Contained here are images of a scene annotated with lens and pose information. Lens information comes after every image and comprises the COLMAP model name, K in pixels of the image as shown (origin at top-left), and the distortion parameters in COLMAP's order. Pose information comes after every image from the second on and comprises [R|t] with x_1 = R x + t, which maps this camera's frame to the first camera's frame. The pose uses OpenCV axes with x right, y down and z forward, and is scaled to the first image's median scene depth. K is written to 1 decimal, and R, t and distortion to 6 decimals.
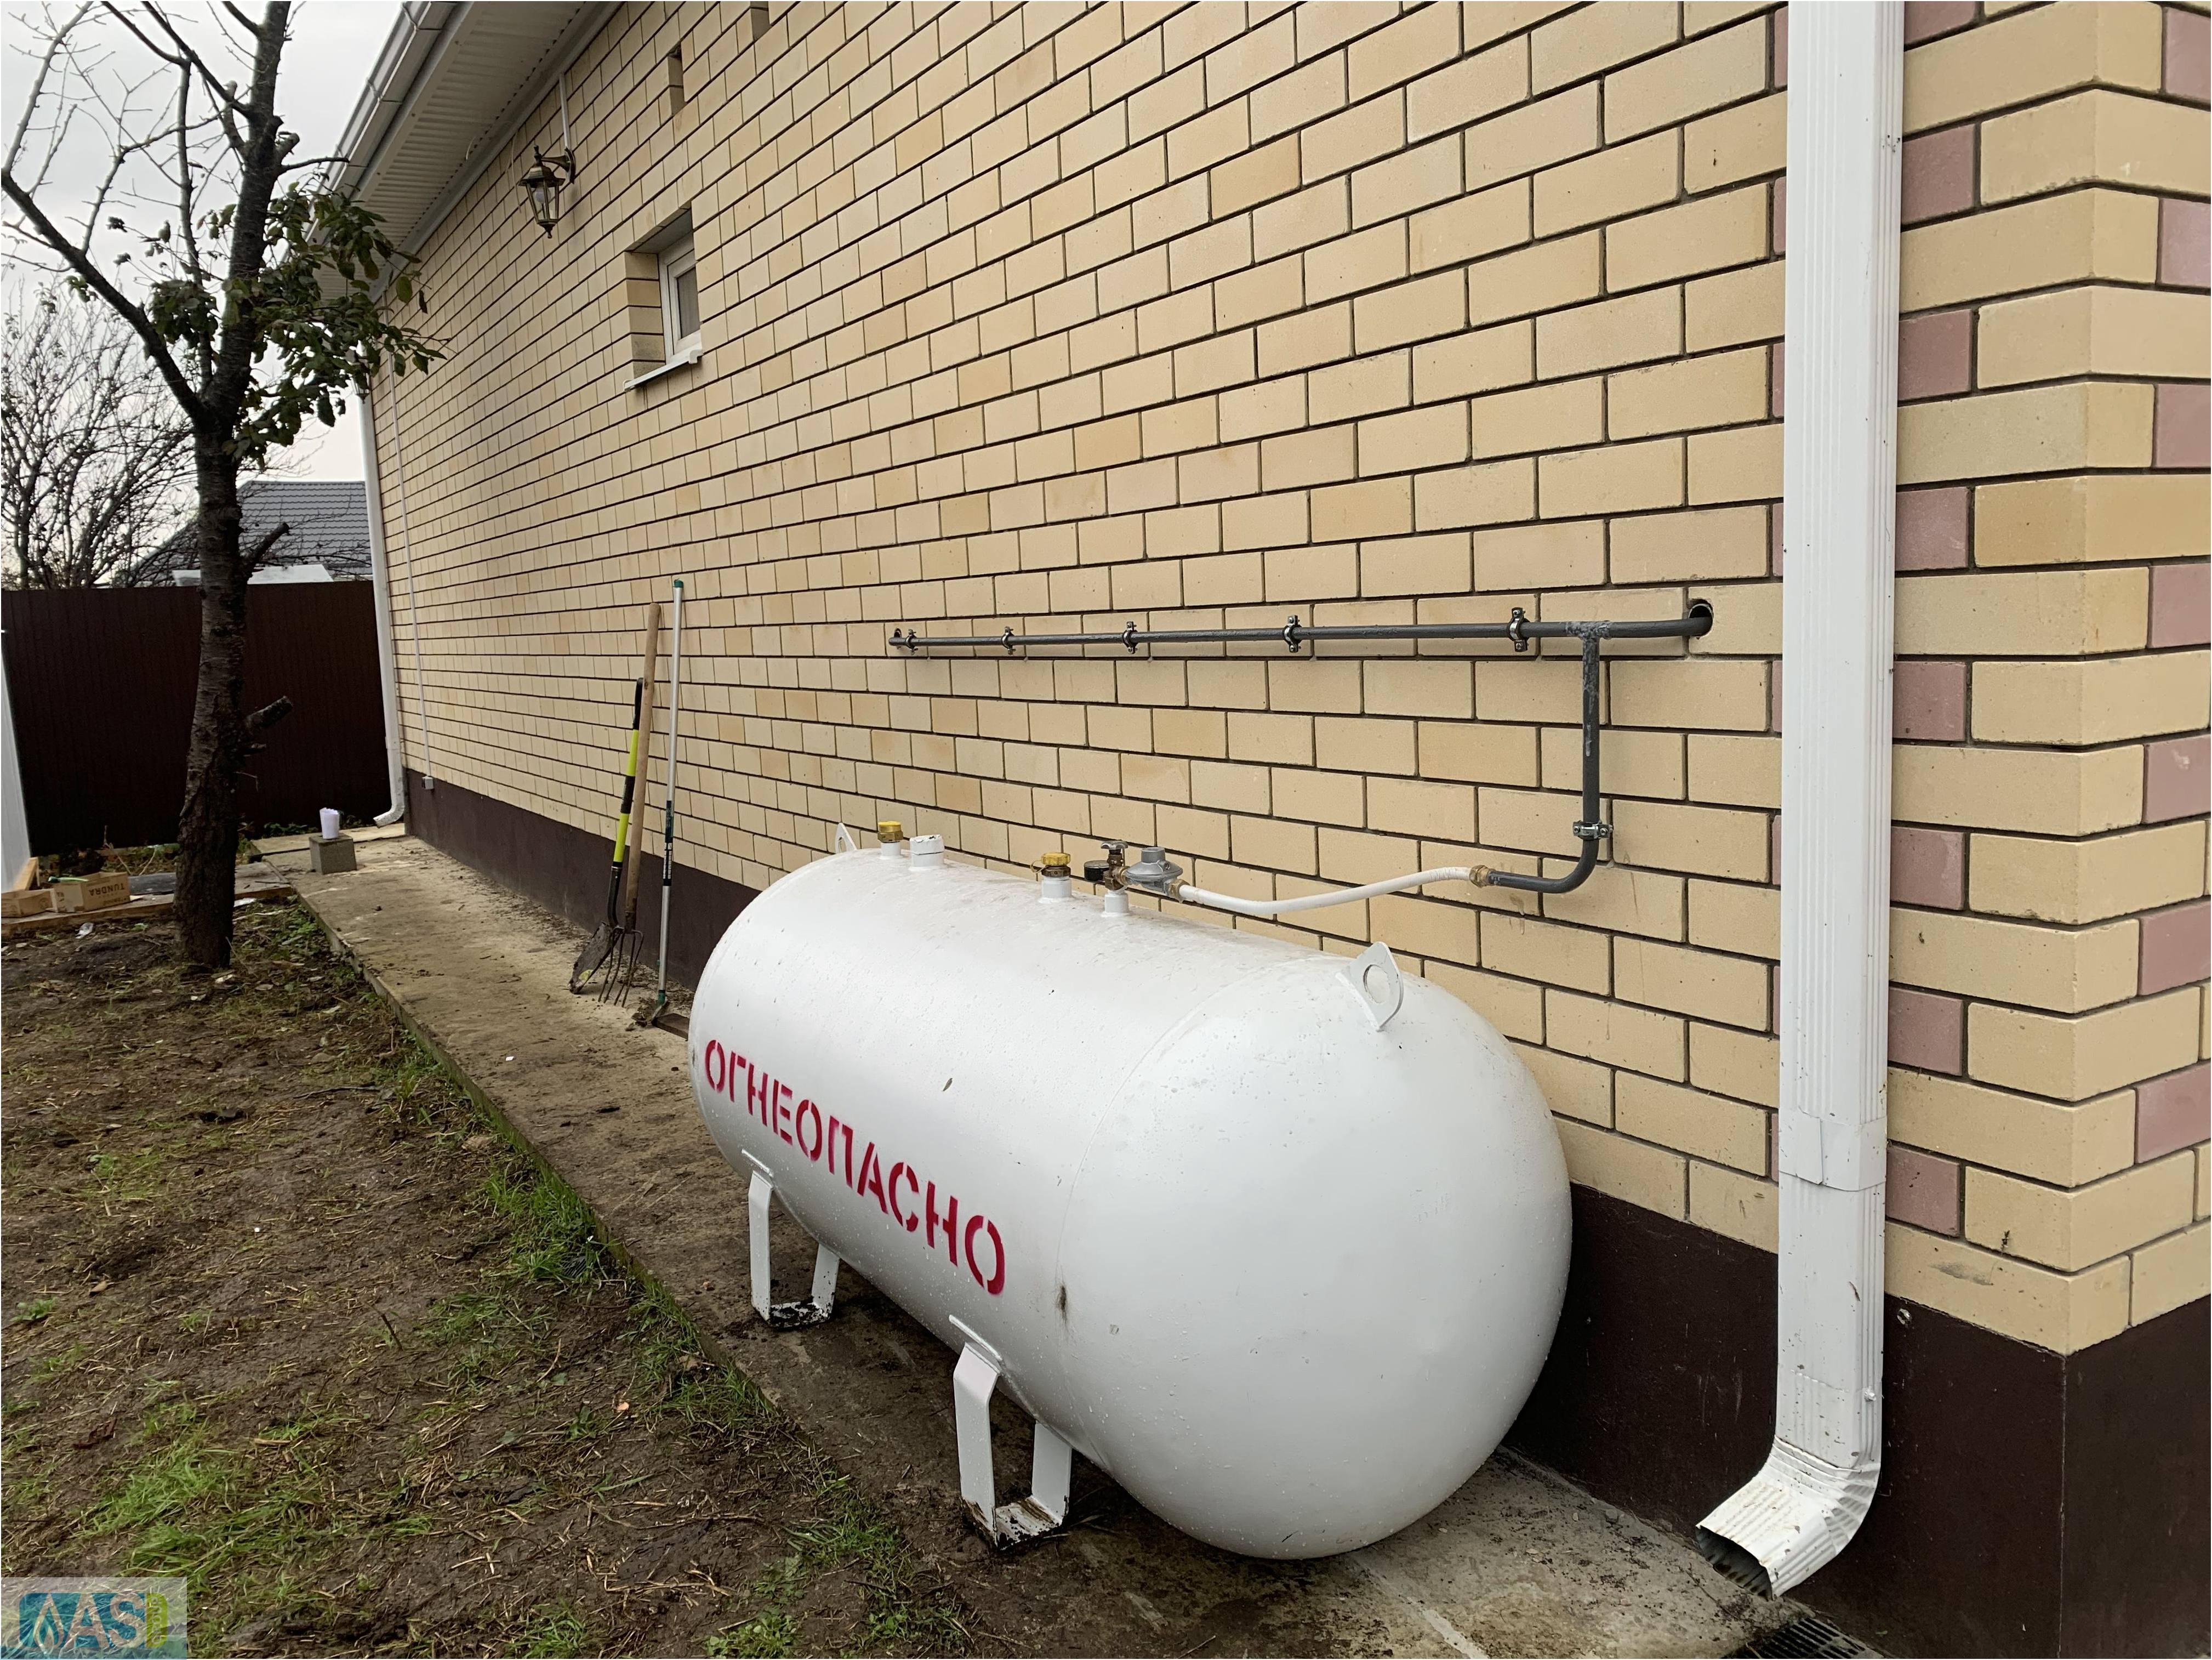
lens RADIAL K [[1694.1, 0, 1085.0], [0, 1694.1, 820.9], [0, 0, 1]] dist [0.021479, -0.012924]
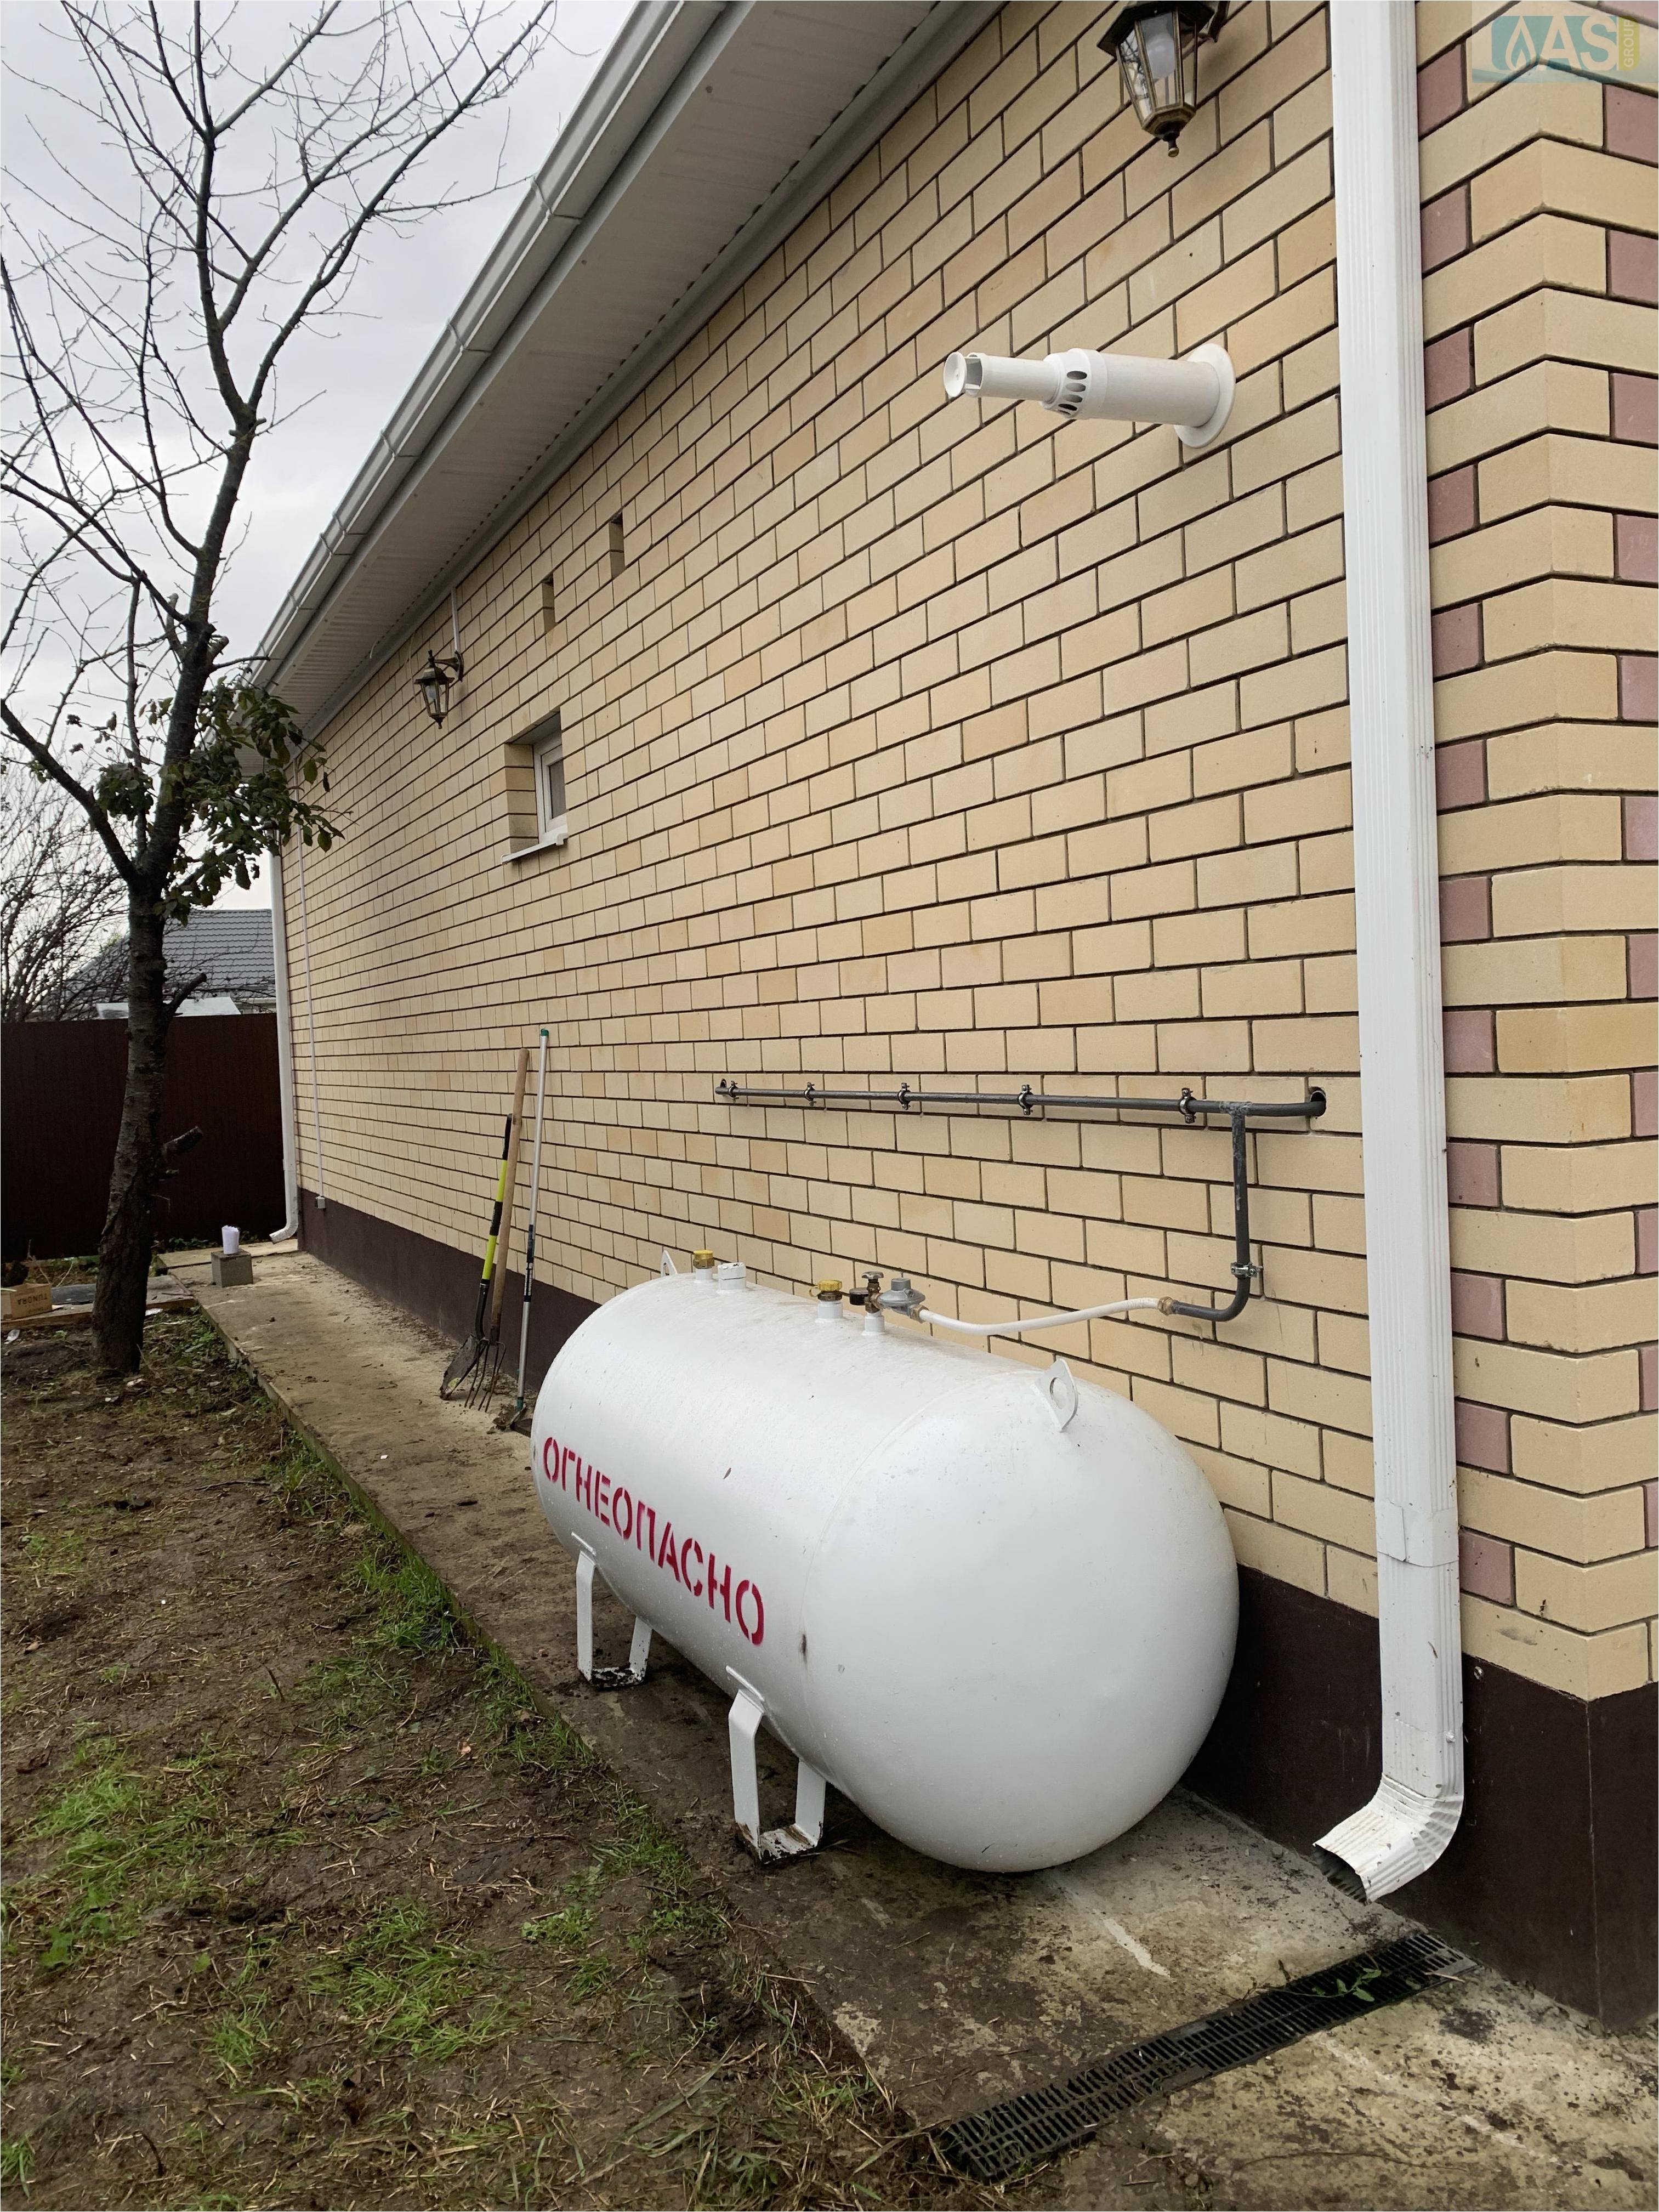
lens RADIAL K [[1696.5, 0, 829.5], [0, 1696.5, 1106.0], [0, 0, 1]] dist [0.067193, -0.113259]
pose [[0.996916, 0.002664, -0.078428, 0.060607], [-0.008669, 0.997046, -0.076319, -0.010333], [0.077993, 0.076764, 0.993994, -0.164452]]
